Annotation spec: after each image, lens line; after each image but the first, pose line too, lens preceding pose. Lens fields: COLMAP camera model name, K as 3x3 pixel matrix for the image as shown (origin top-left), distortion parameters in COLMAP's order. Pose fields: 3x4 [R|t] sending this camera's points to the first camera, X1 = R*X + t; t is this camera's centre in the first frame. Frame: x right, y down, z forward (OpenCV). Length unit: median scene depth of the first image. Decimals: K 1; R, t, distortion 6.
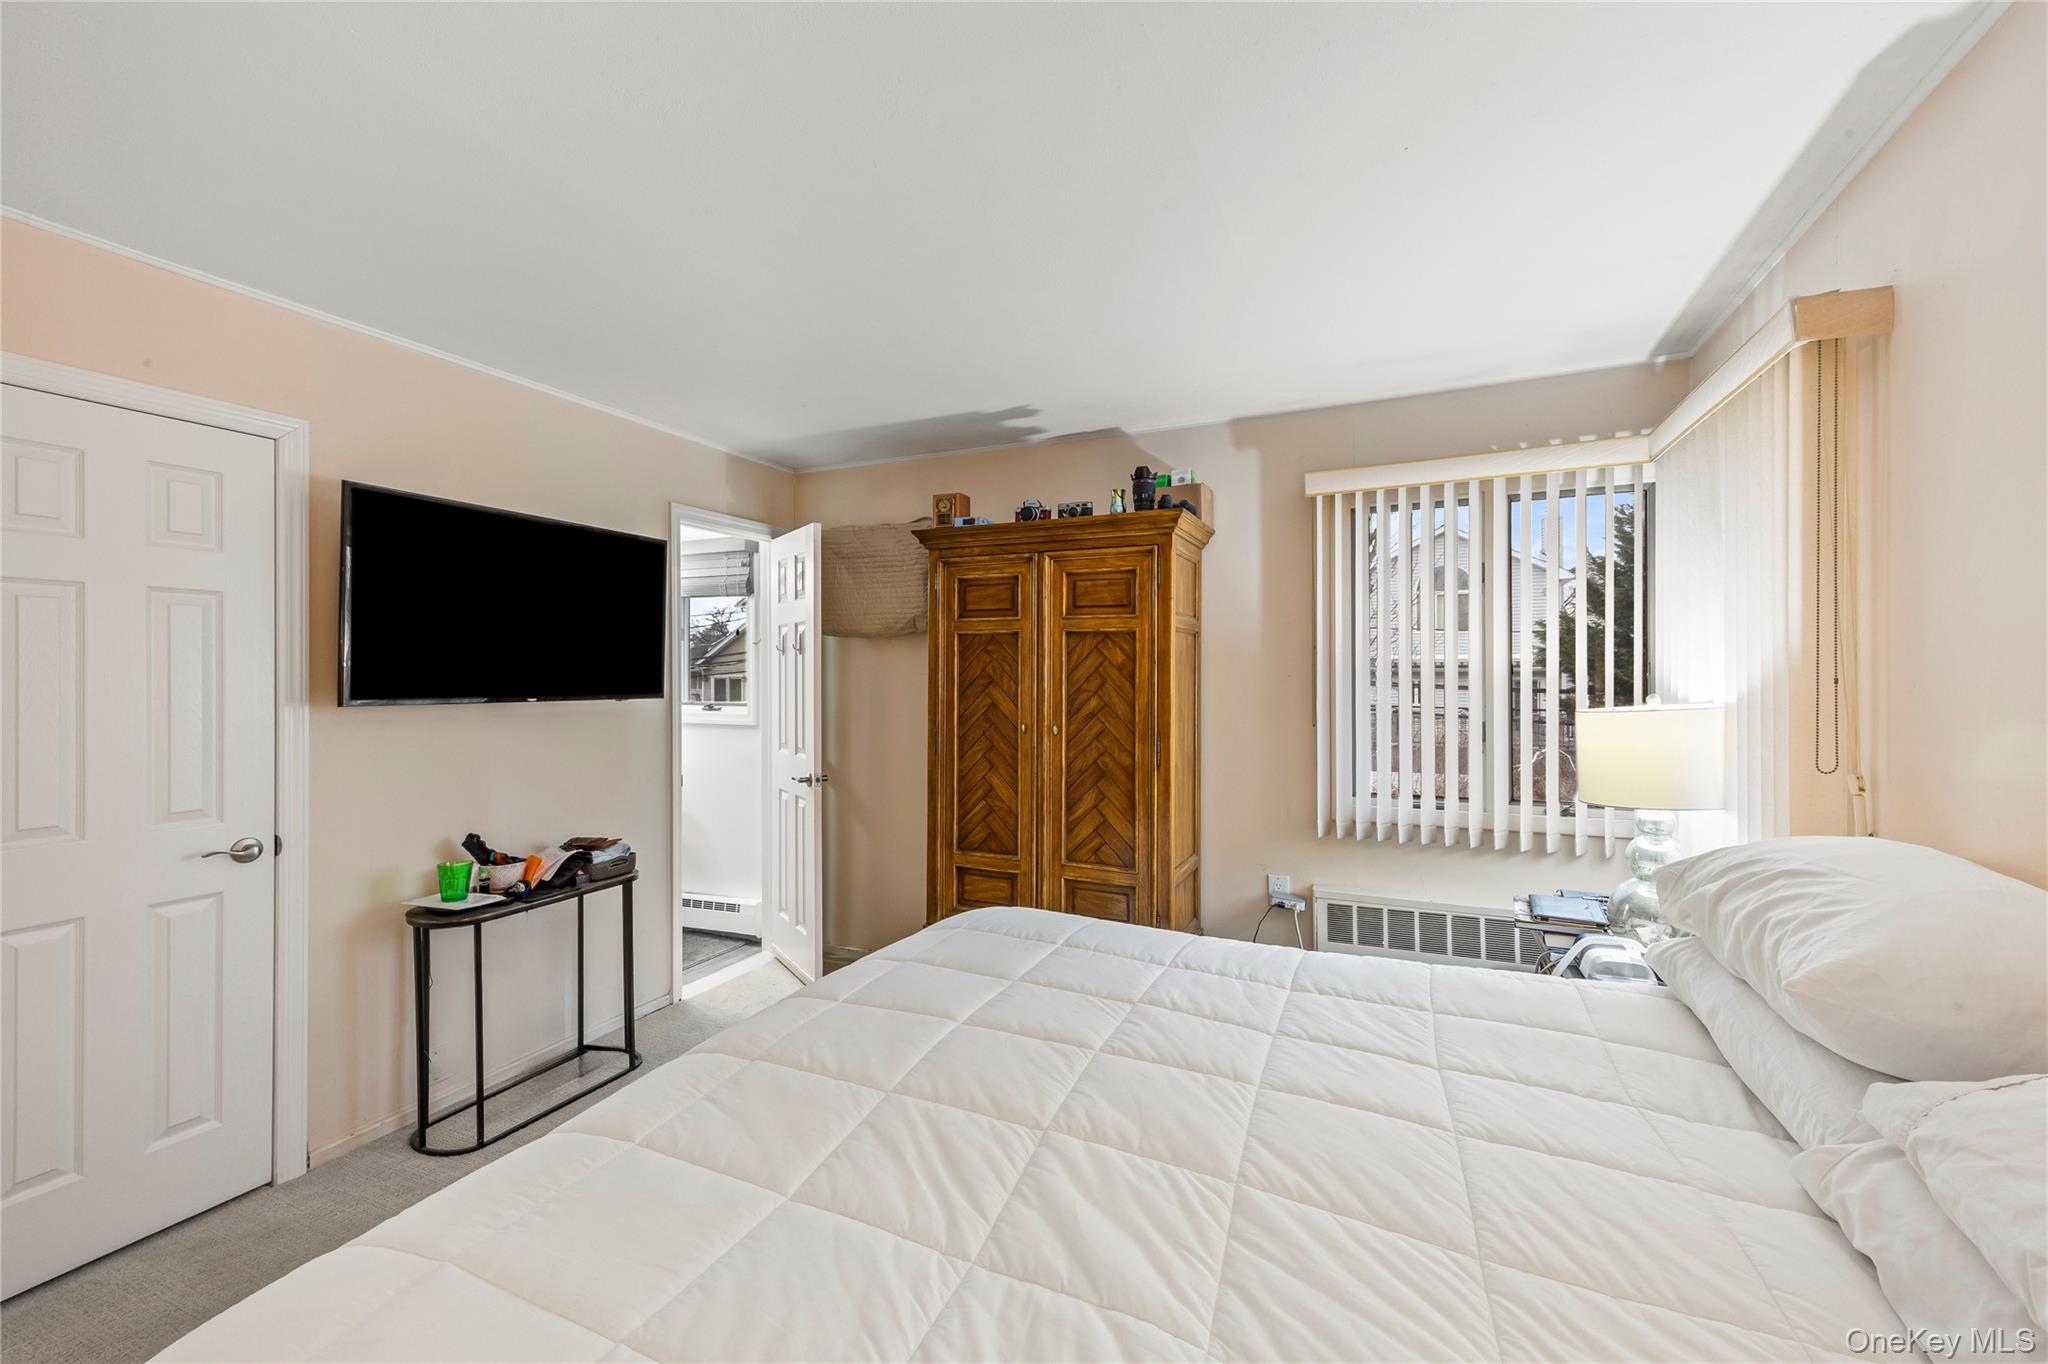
lens RADIAL K [[849.5, 0, 1012.9], [0, 849.5, 677.9], [0, 0, 1]] dist [0.000560, -0.000091]
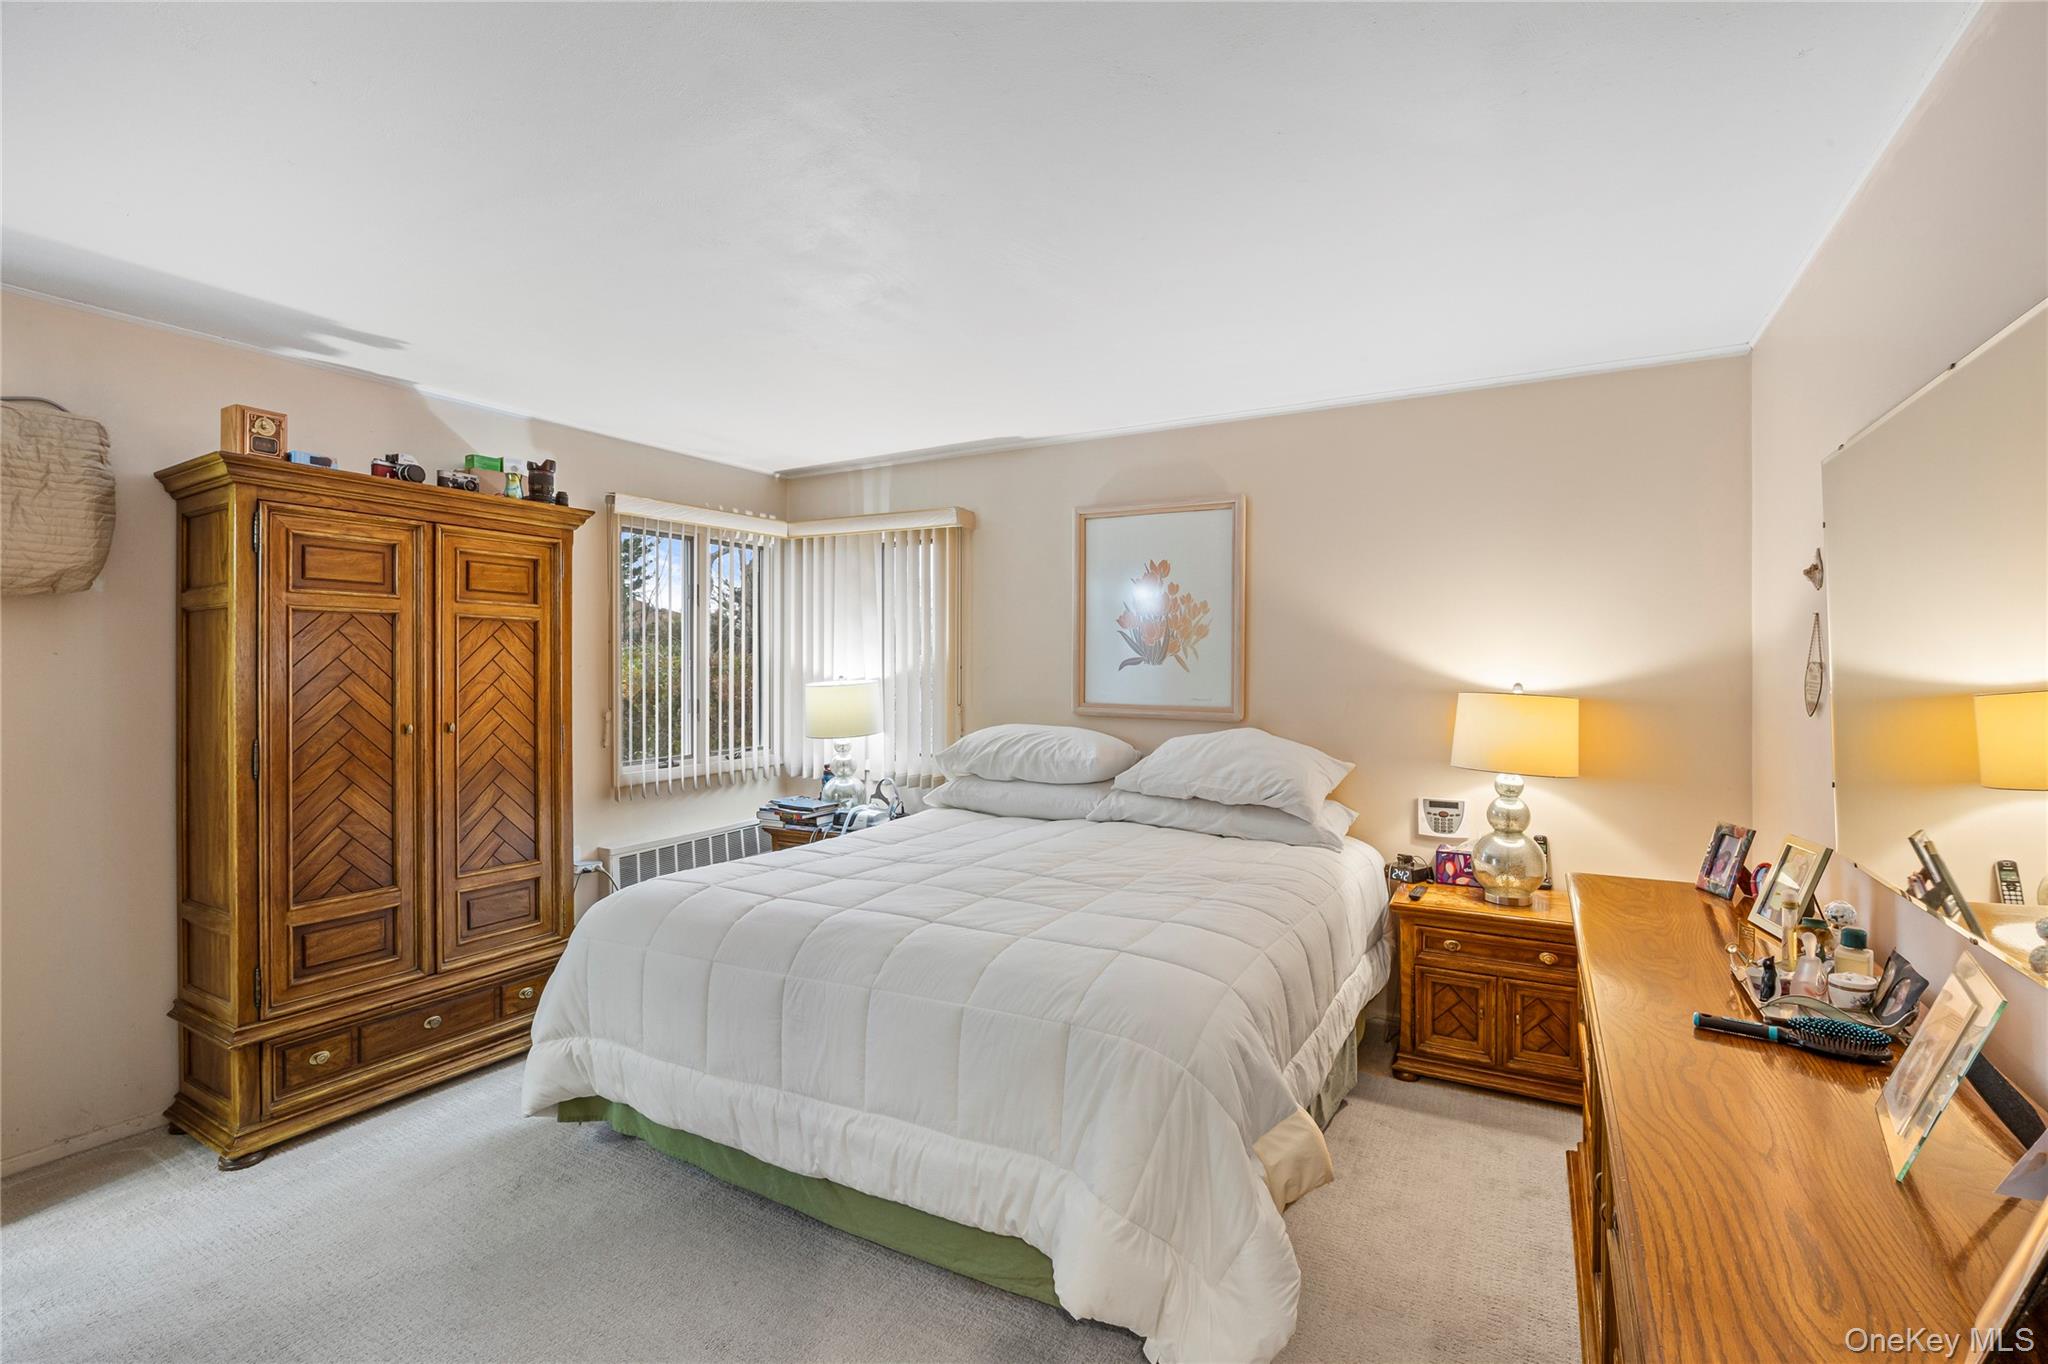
lens RADIAL K [[930.2, 0, 1019.4], [0, 930.2, 671.2], [0, 0, 1]] dist [-0.003242, -0.000249]
pose [[0.067492, -0.006677, 0.997697, -0.866626], [0.003723, 0.999972, 0.006440, -0.001159], [-0.997713, 0.003280, 0.067515, 0.343439]]
